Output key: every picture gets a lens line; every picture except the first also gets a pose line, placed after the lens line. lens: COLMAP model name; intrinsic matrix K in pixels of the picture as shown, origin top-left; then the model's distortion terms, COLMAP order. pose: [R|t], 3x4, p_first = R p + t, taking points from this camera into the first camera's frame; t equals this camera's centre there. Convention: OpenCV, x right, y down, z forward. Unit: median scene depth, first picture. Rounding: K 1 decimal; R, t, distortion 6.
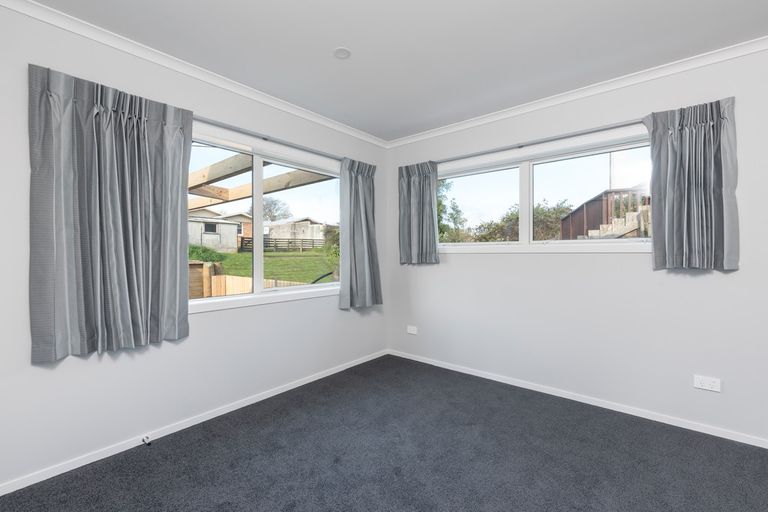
lens RADIAL K [[330.3, 0, 384.7], [0, 330.3, 258.8], [0, 0, 1]] dist [0.026479, 0.000327]
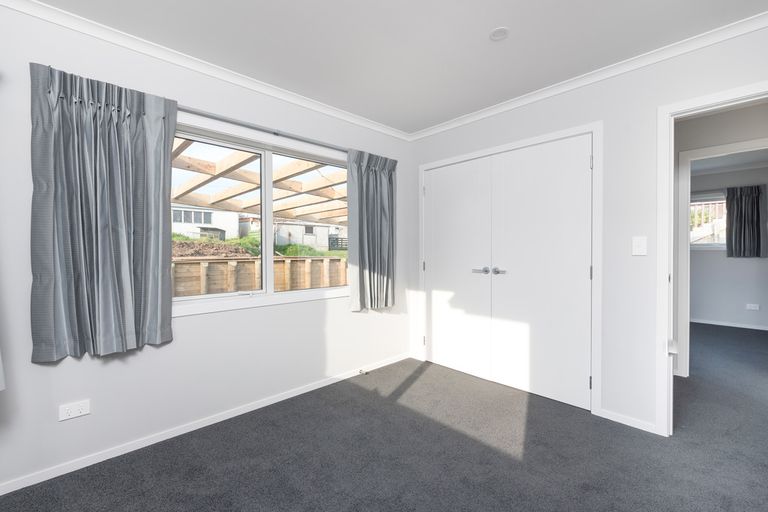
lens RADIAL K [[330.3, 0, 386.6], [0, 330.3, 257.6], [0, 0, 1]] dist [0.026479, 0.000327]
pose [[0.994552, -0.000298, -0.104239, 0.085643], [0.000432, 0.999999, 0.001267, -0.001813], [0.104239, -0.001305, 0.994551, 0.099539]]
